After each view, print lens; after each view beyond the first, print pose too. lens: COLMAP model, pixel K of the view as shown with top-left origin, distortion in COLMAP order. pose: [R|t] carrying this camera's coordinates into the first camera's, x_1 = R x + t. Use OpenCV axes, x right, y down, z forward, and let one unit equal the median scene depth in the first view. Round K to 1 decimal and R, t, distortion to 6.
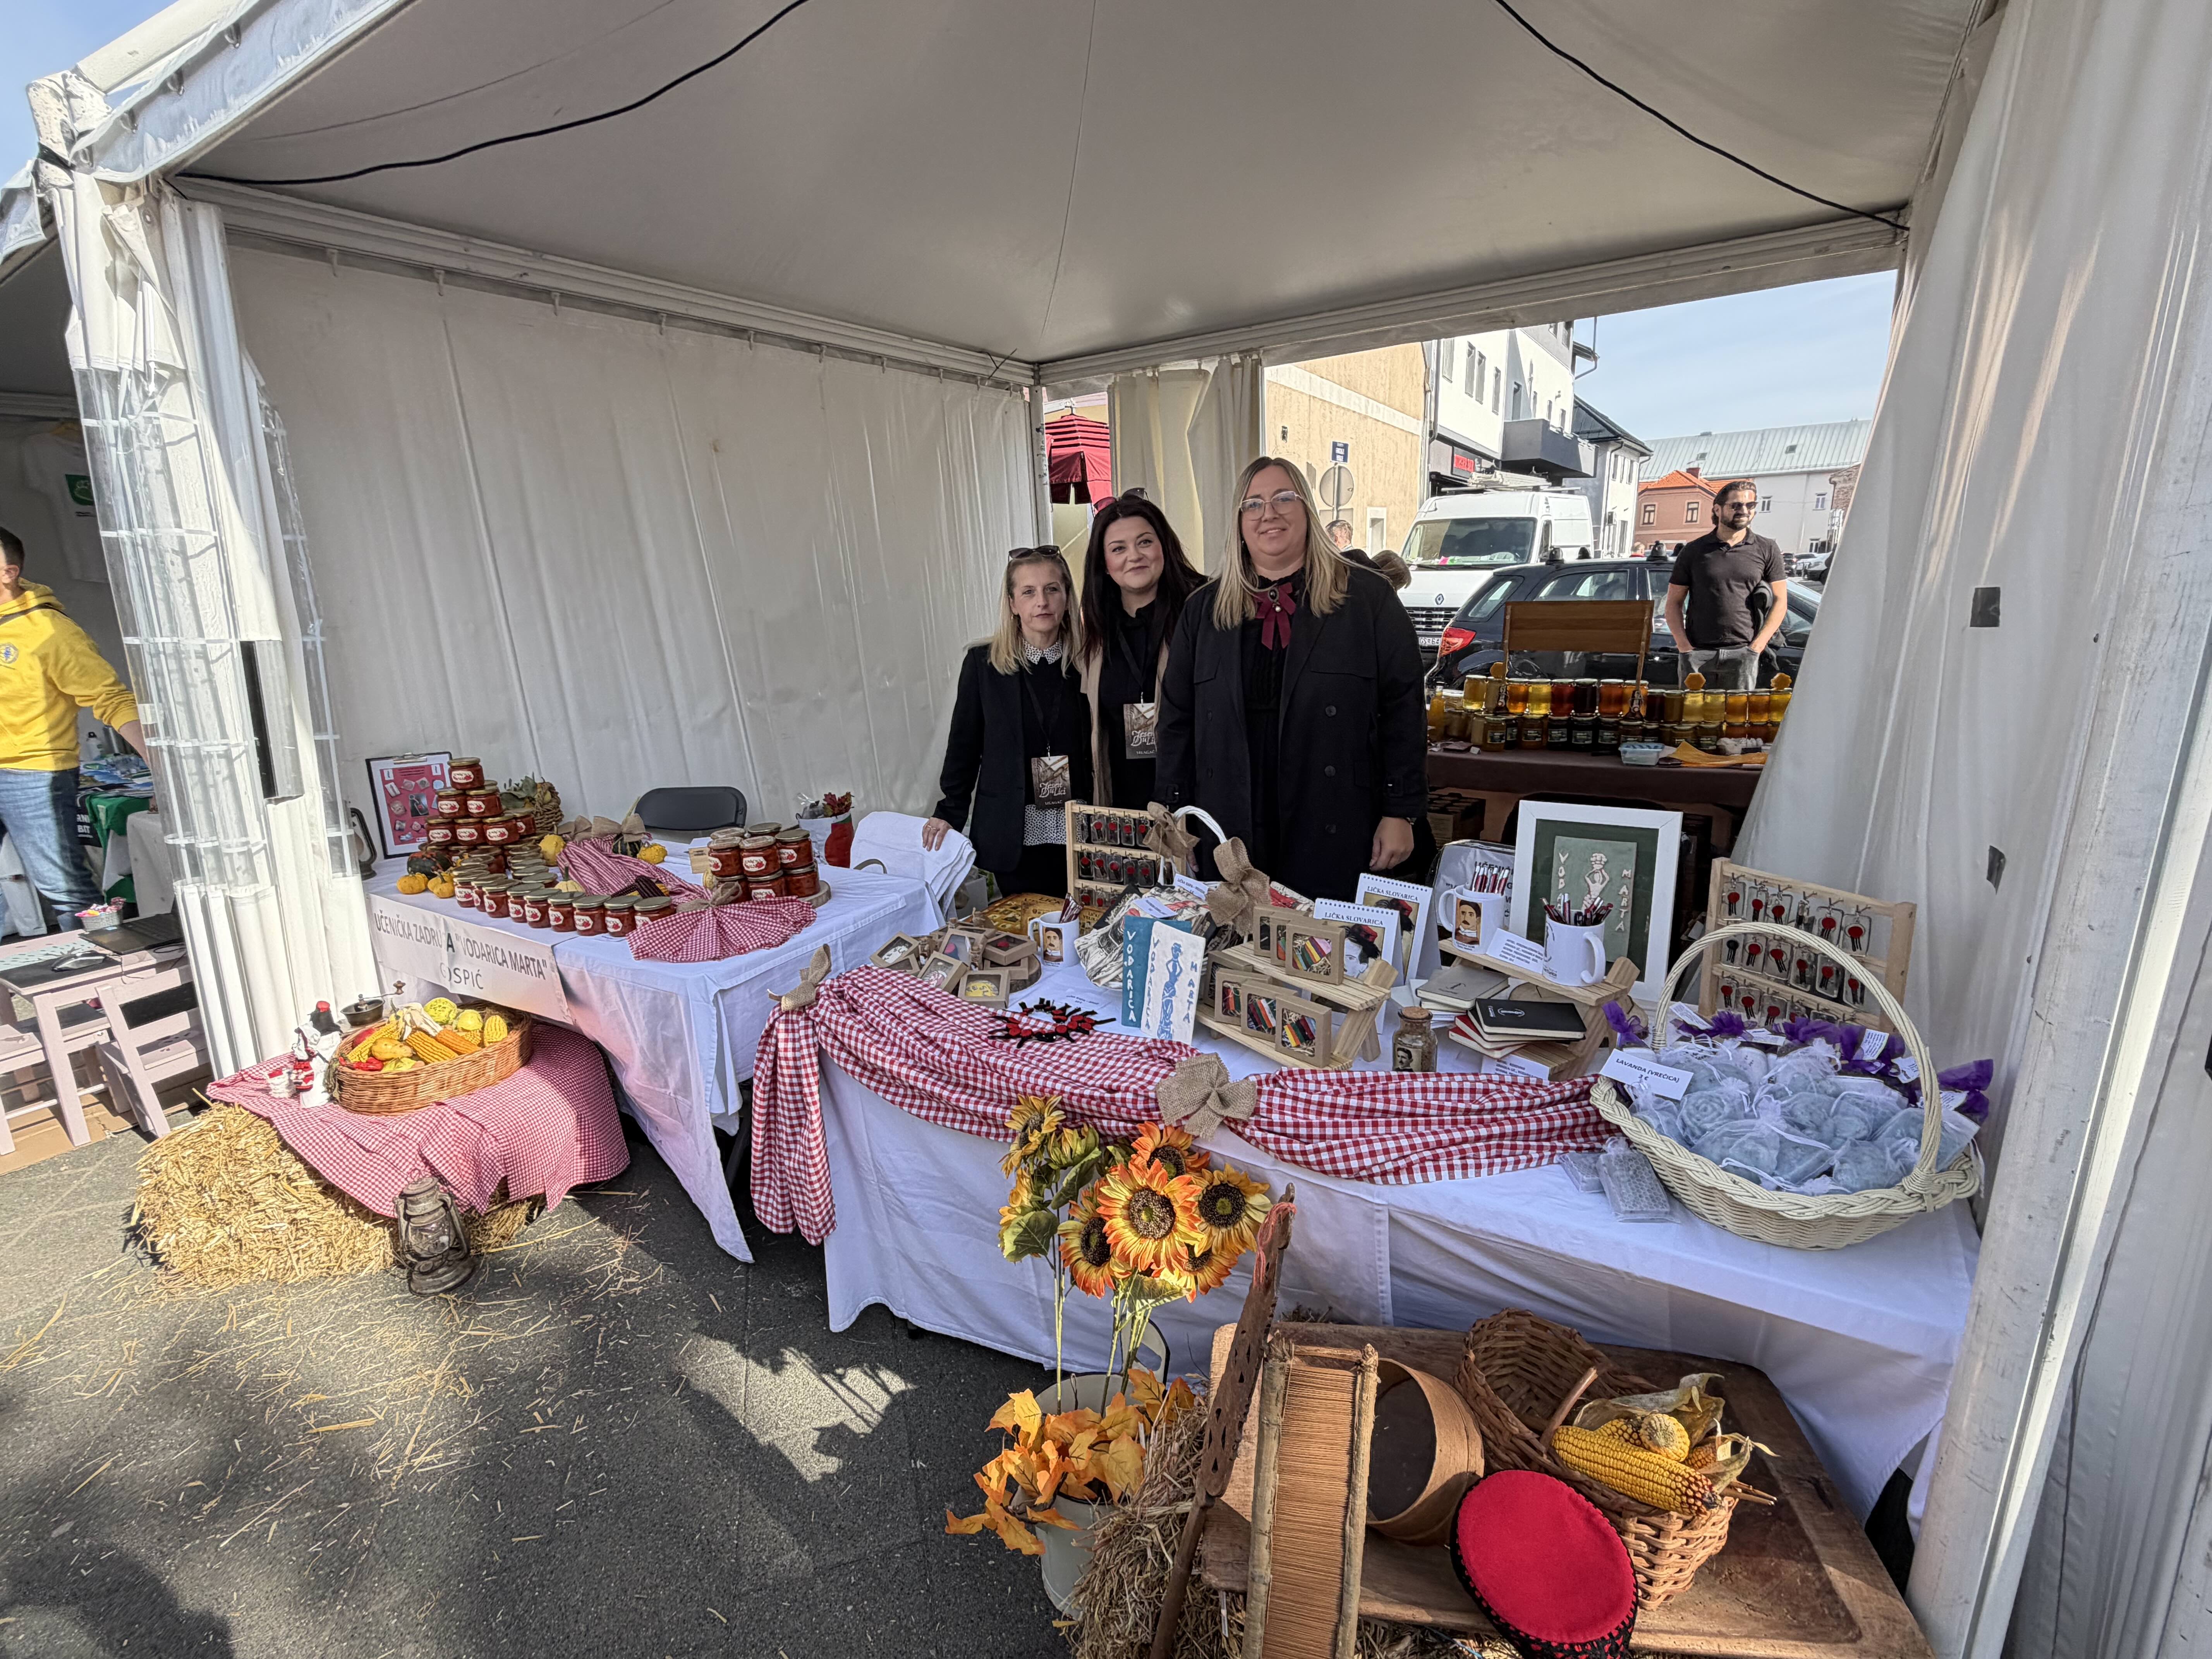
lens RADIAL K [[995.8, 0, 1103.2], [0, 995.8, 838.8], [0, 0, 1]] dist [-0.001803, -0.000017]
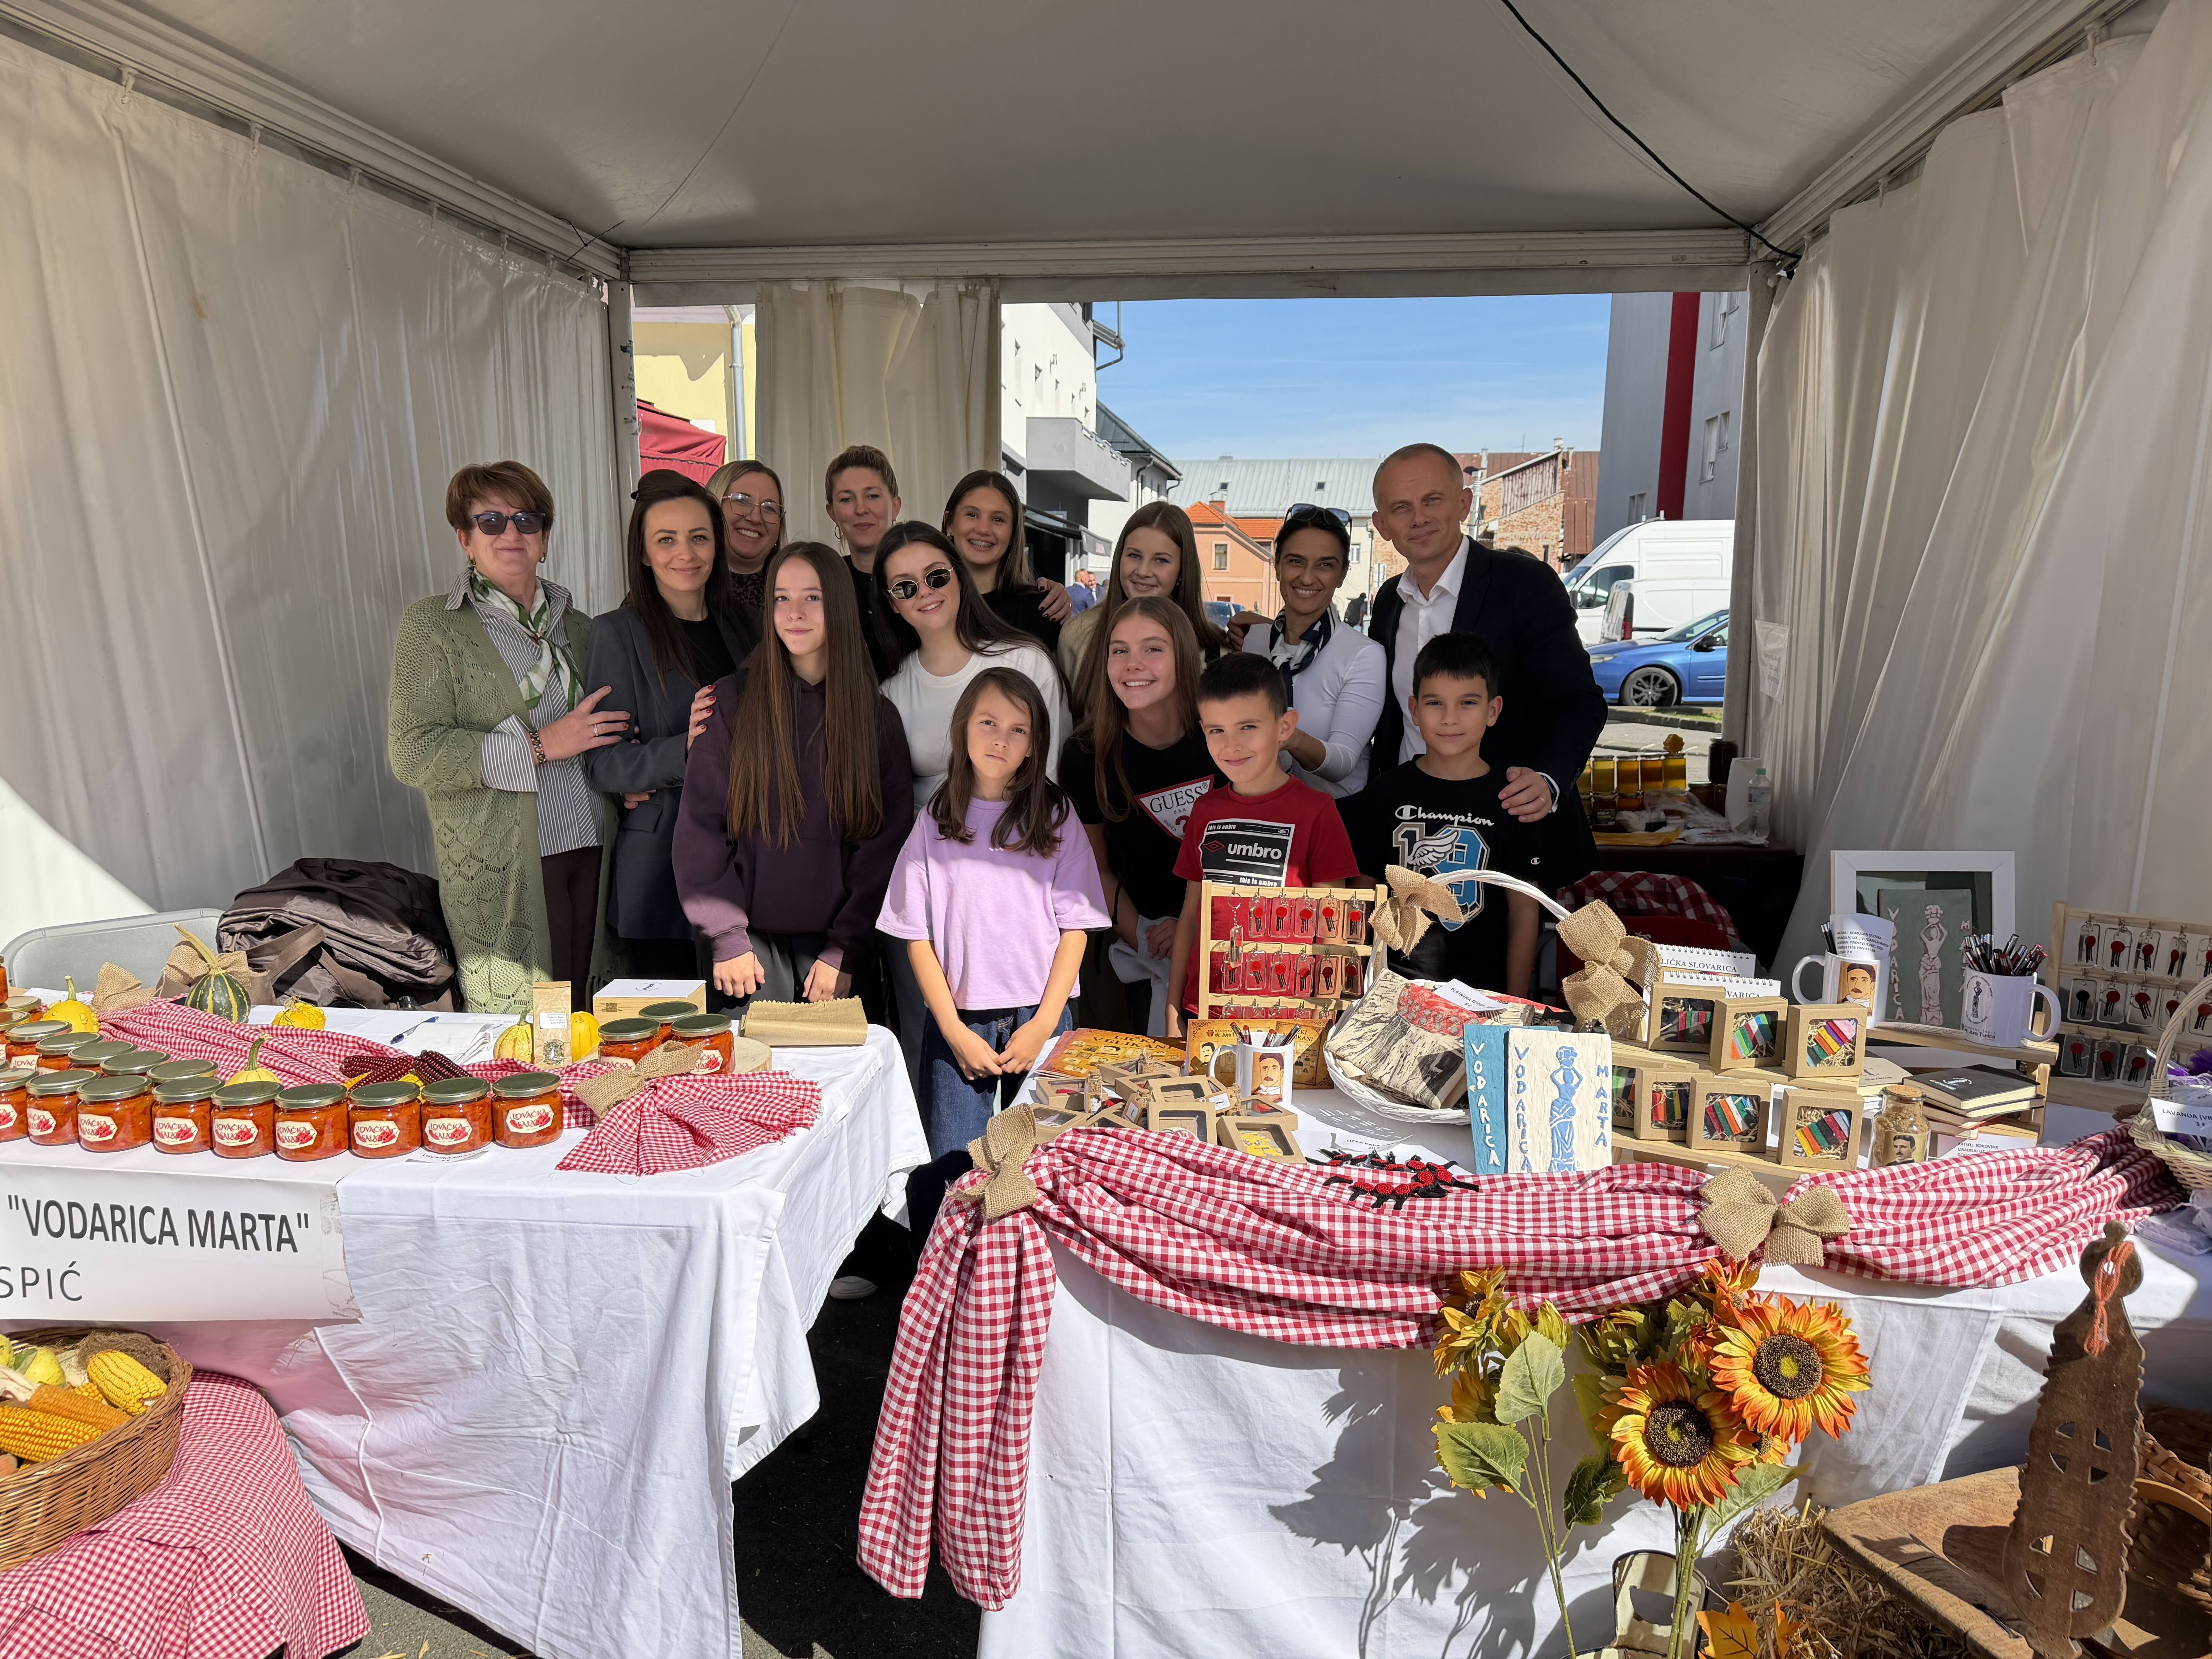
lens RADIAL K [[1538.9, 0, 1107.0], [0, 1538.9, 851.5], [0, 0, 1]] dist [0.030611, -0.031235]
pose [[0.905304, -0.018017, 0.424381, -0.518573], [0.063069, 0.993727, -0.092353, 0.034164], [-0.420055, 0.110373, 0.900762, 0.064161]]
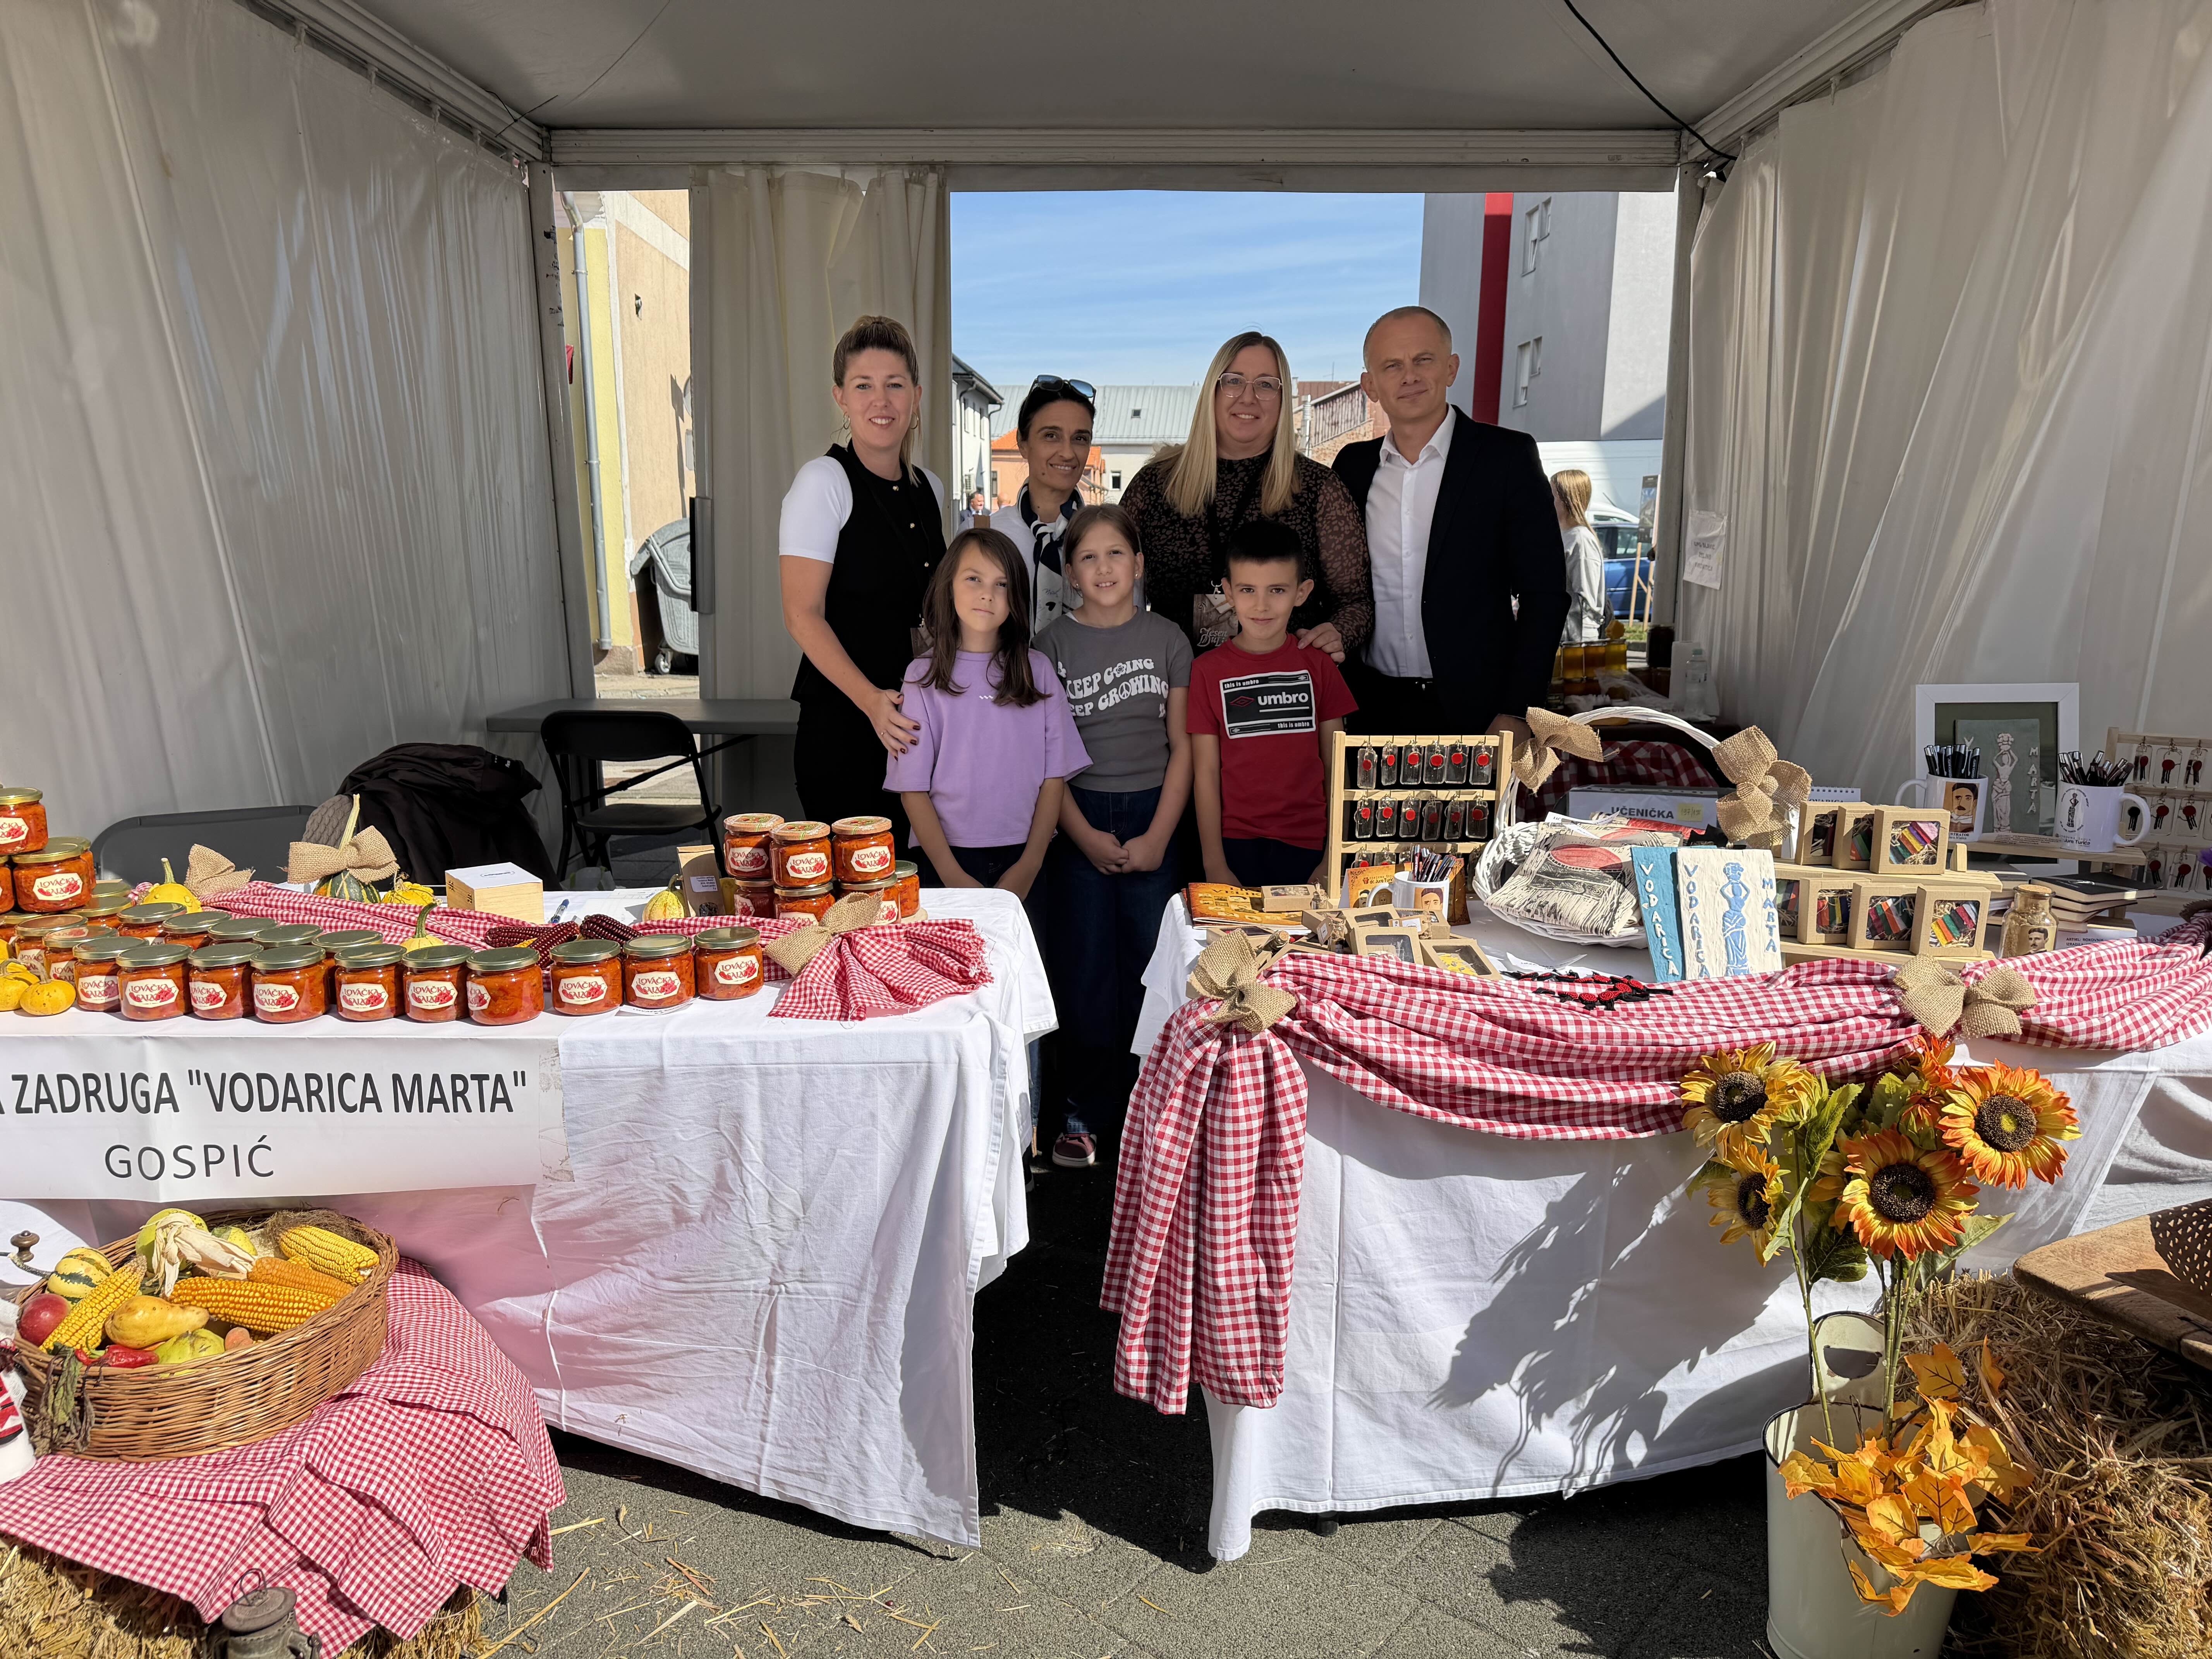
lens RADIAL K [[1538.9, 0, 1117.5], [0, 1538.9, 840.3], [0, 0, 1]] dist [0.030611, -0.031235]
pose [[0.849171, -0.061914, 0.524476, -0.707039], [0.100205, 0.993953, -0.044904, 0.069573], [-0.518524, 0.090686, 0.850240, 0.148536]]
